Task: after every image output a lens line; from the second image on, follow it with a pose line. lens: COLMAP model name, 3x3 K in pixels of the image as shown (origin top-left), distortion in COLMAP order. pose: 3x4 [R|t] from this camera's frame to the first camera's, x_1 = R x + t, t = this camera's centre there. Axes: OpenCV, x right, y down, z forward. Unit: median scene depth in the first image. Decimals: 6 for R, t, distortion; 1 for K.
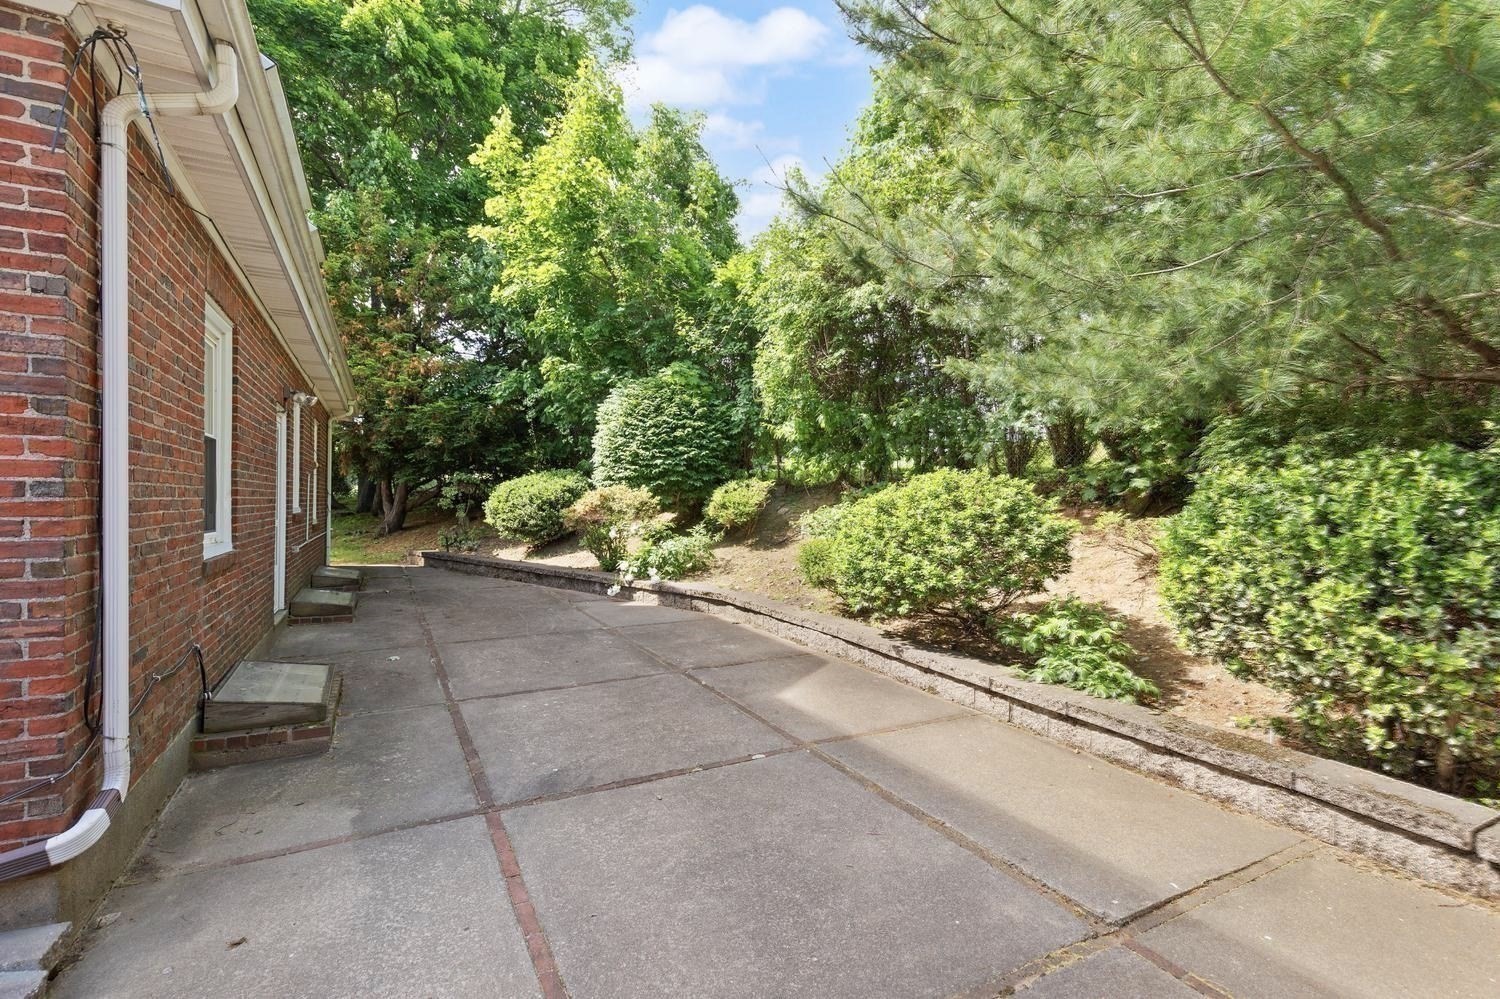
lens RADIAL K [[694.4, 0, 750.0], [0, 694.4, 499.5], [0, 0, 1]] dist [0.001016, -0.000511]
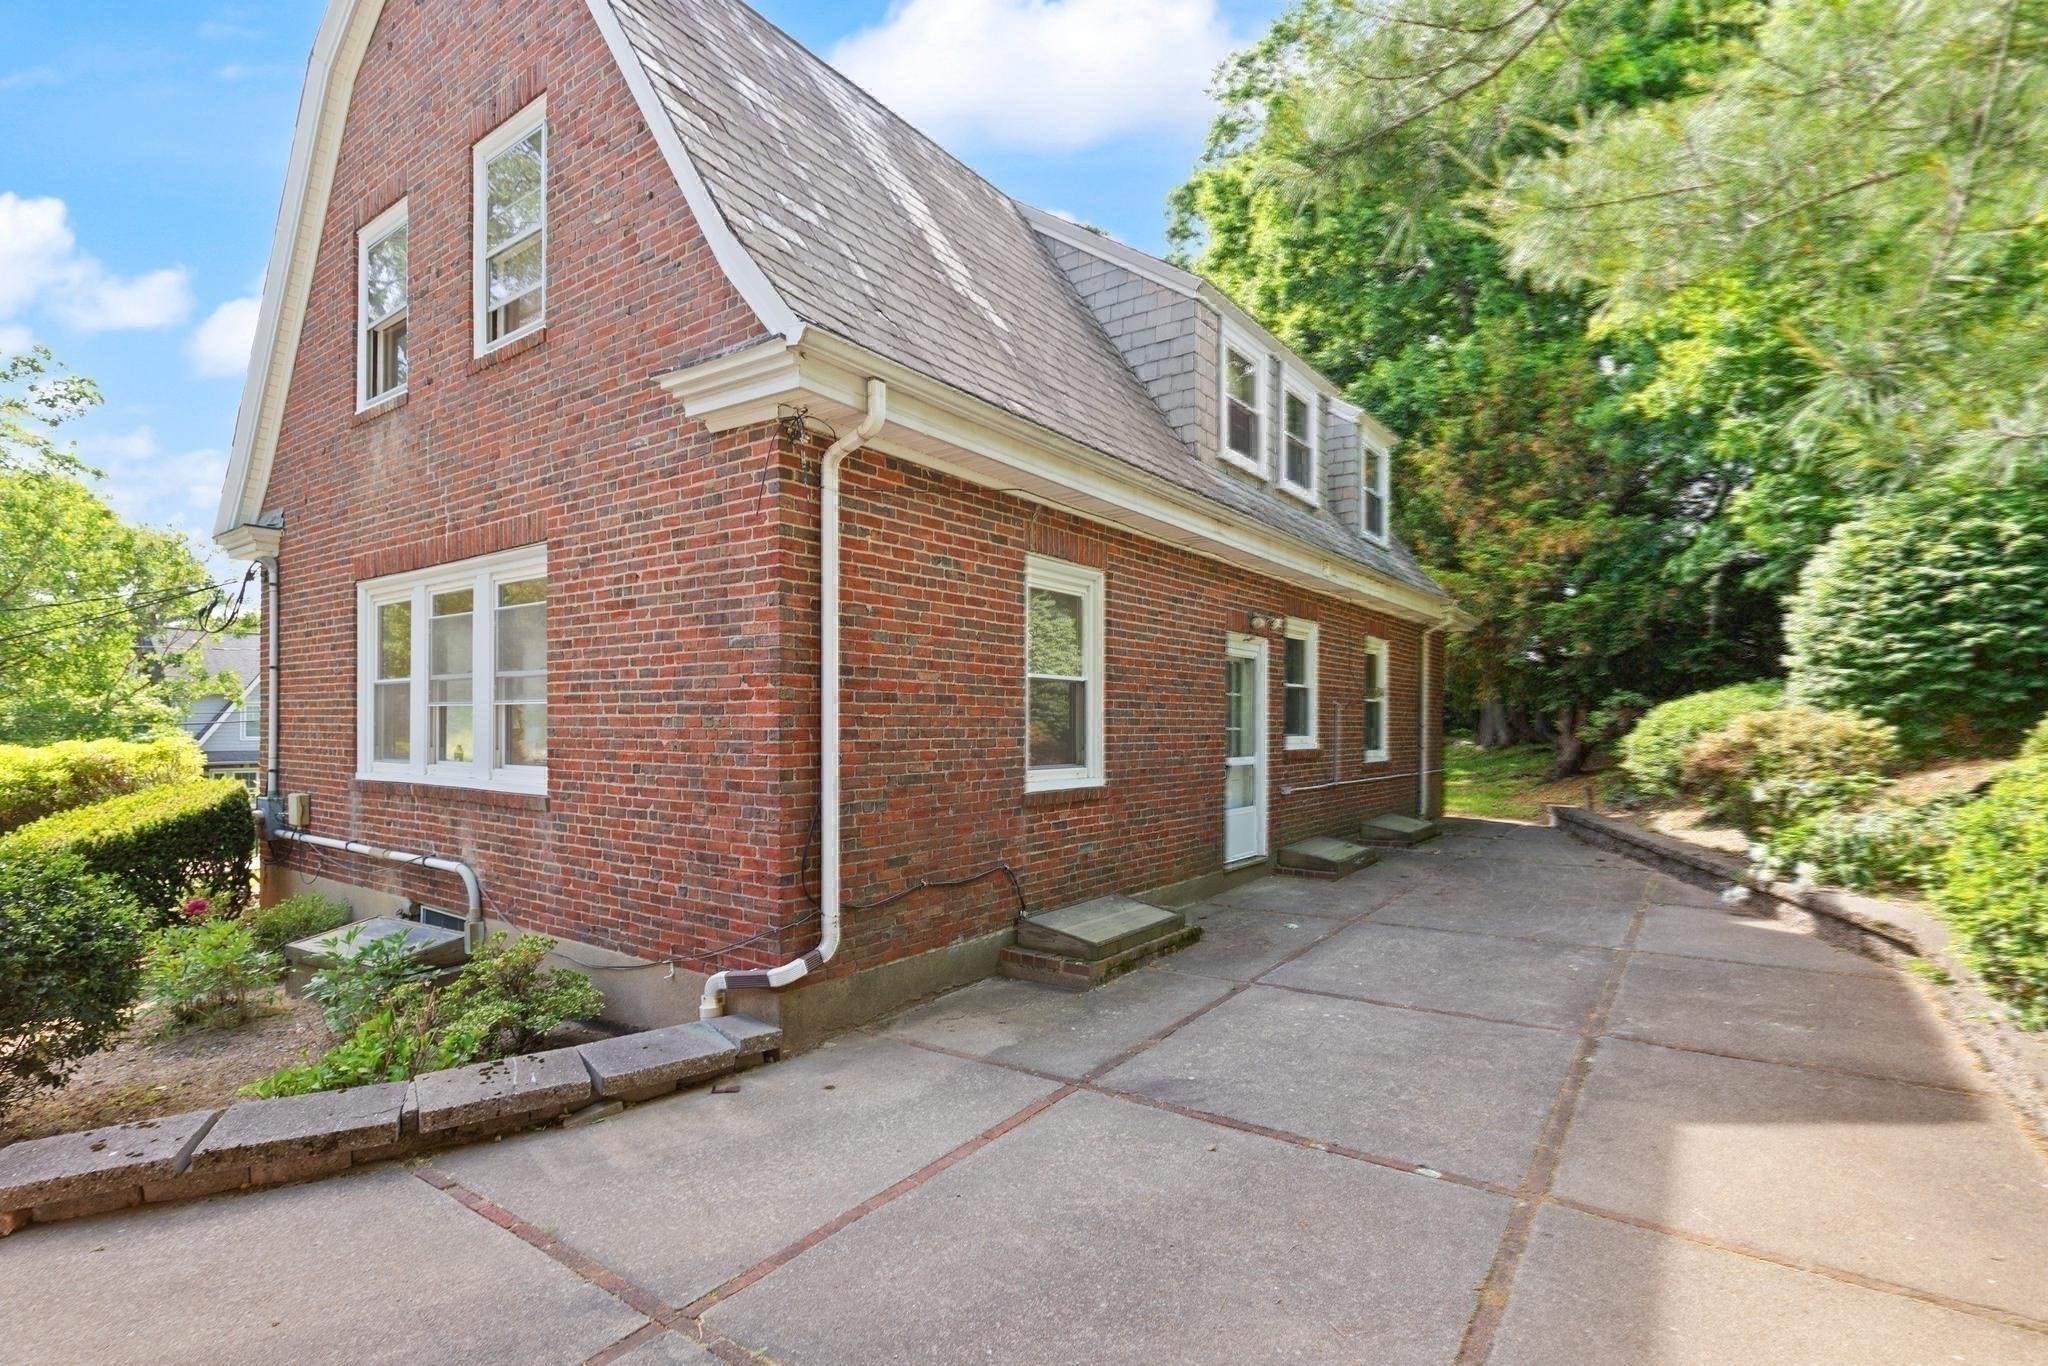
lens RADIAL K [[959.3, 0, 1026.1], [0, 959.3, 729.1], [0, 0, 1]] dist [0.002628, -0.000392]
pose [[0.435226, -0.003853, -0.900313, 0.464210], [0.005088, 0.999985, -0.001819, -0.009608], [0.900307, -0.003789, 0.435240, 0.251871]]
